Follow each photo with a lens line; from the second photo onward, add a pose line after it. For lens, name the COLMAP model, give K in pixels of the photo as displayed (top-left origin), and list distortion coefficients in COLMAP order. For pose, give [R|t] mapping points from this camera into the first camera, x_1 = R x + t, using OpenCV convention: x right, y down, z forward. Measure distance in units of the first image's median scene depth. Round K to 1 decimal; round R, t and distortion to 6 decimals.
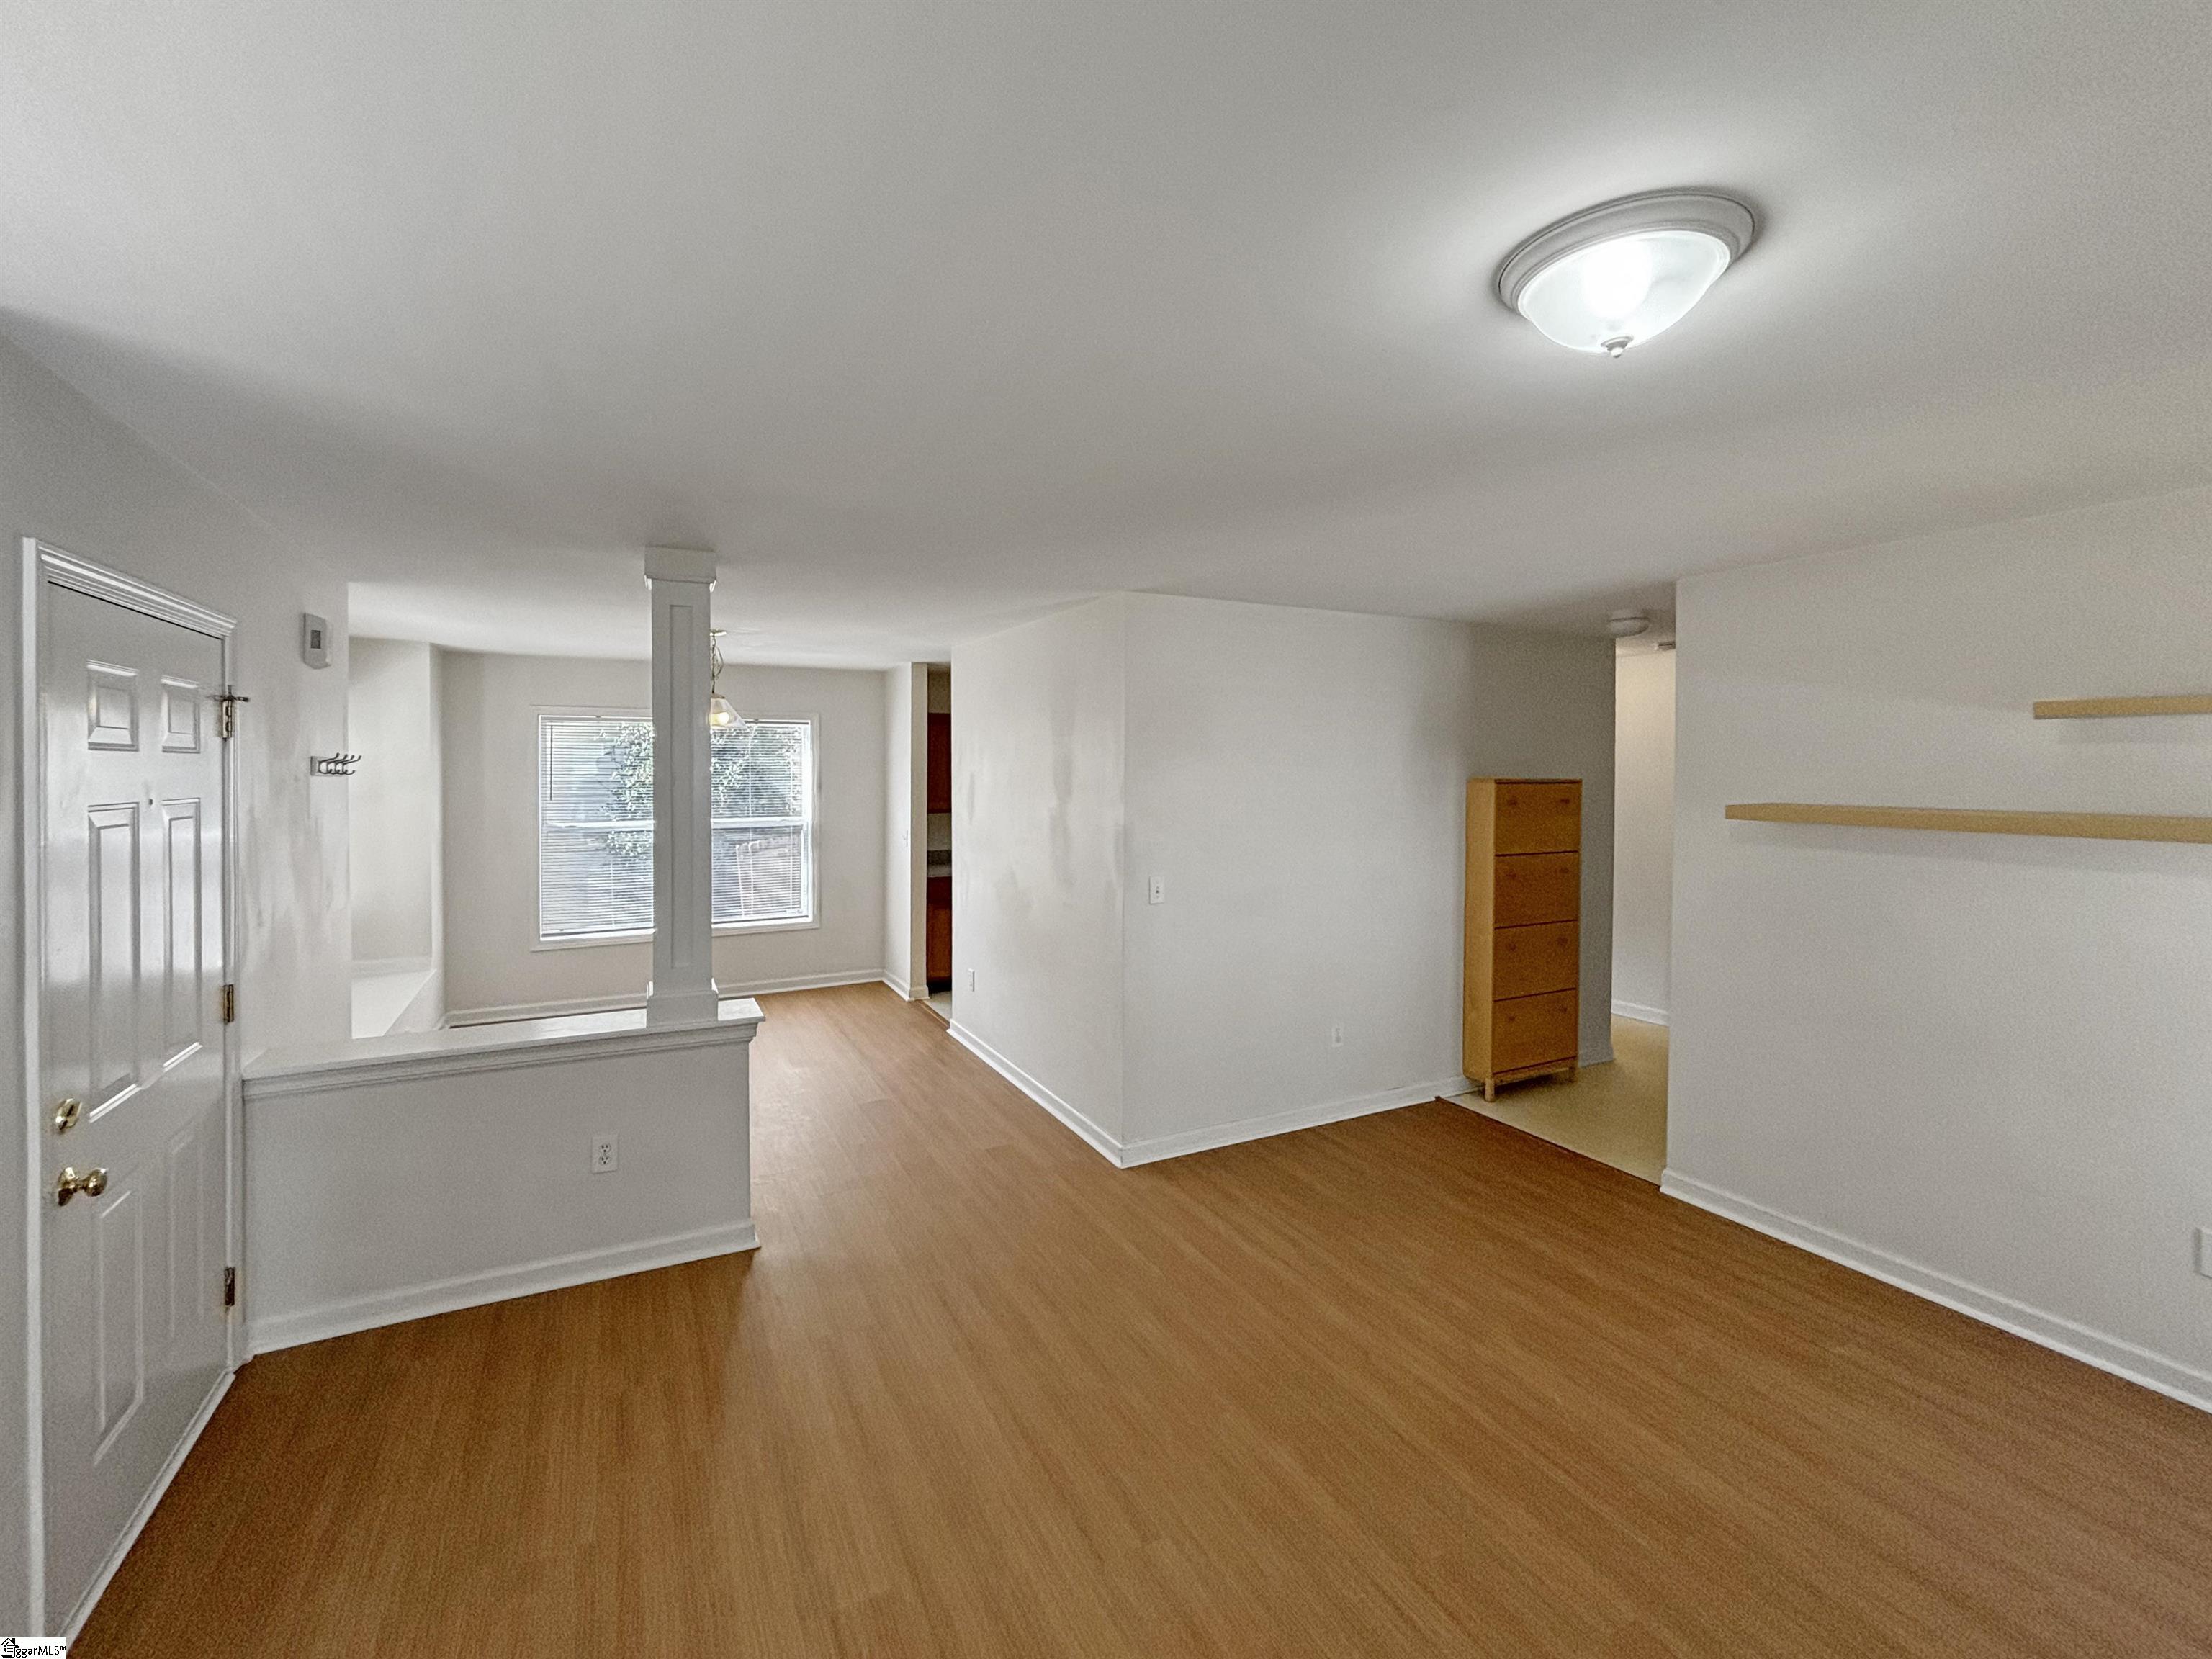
lens RADIAL K [[955.9, 0, 1110.6], [0, 955.9, 732.3], [0, 0, 1]] dist [0.000243, 0.000212]
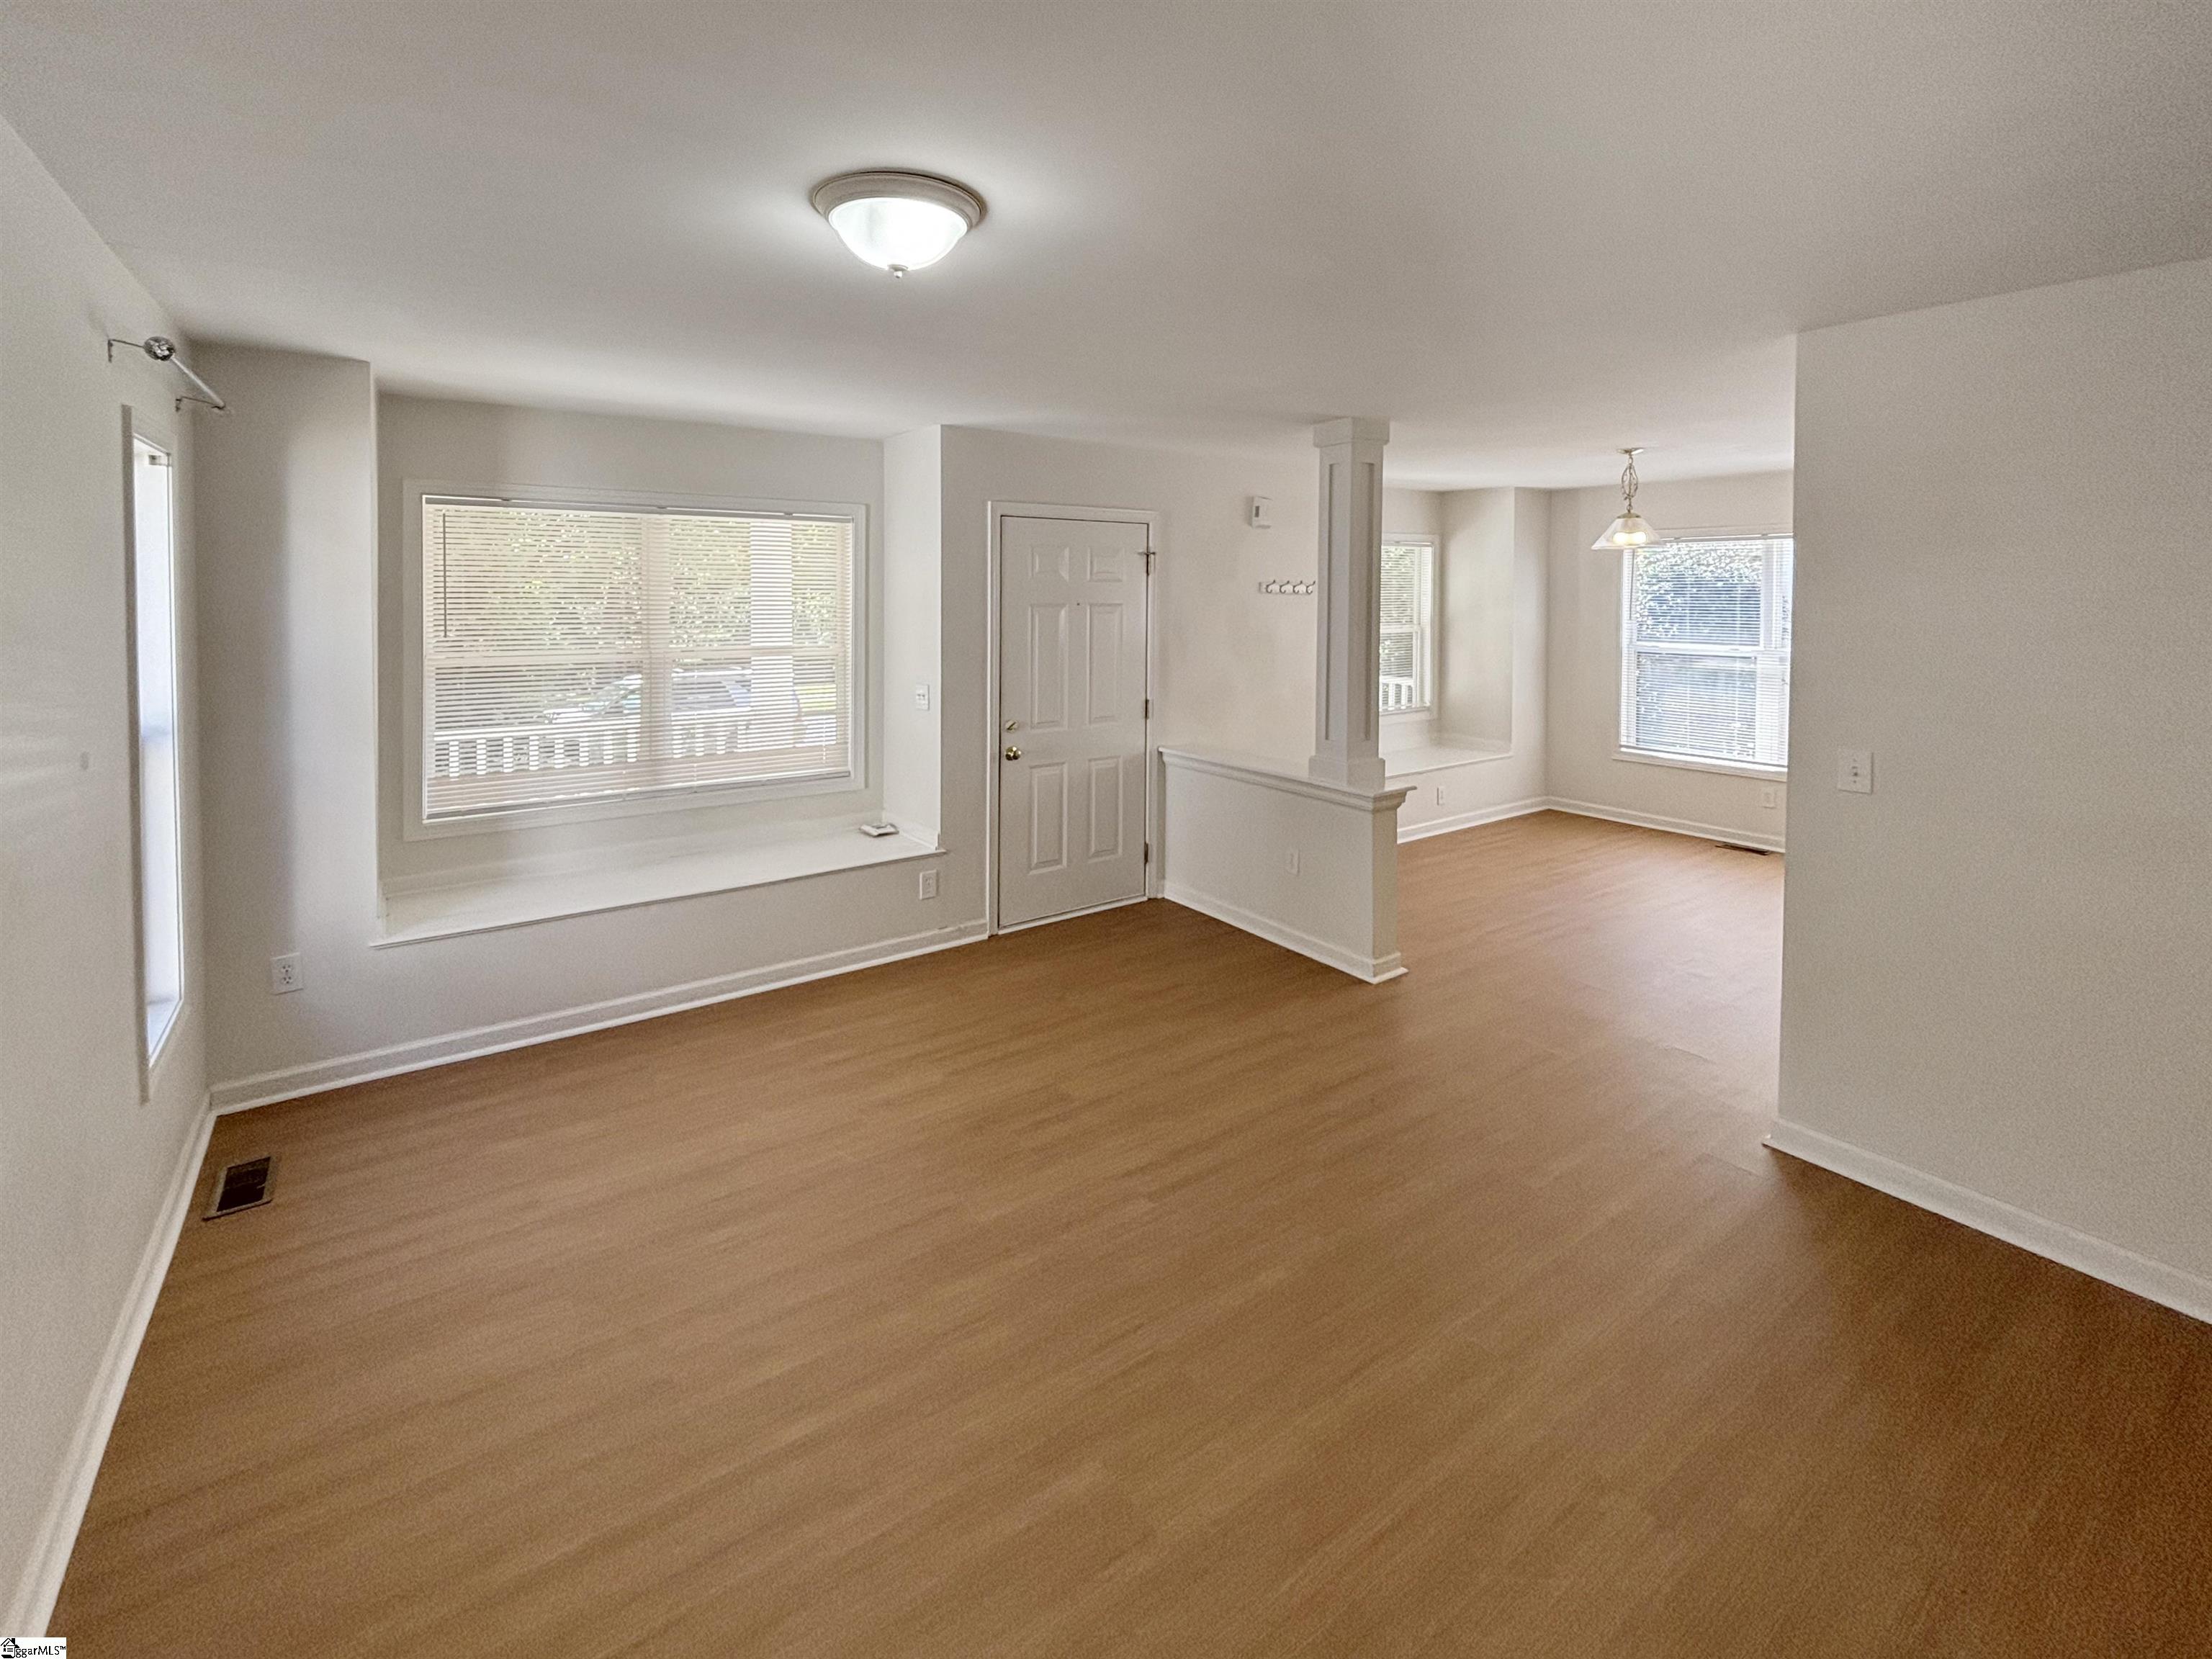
lens RADIAL K [[970.3, 0, 1039.7], [0, 970.3, 620.5], [0, 0, 1]] dist [-0.001520, -0.000032]
pose [[0.092526, 0.029315, -0.995279, 0.511188], [0.037343, 0.998761, 0.032889, 0.013702], [0.995010, -0.040210, 0.091317, 0.306519]]
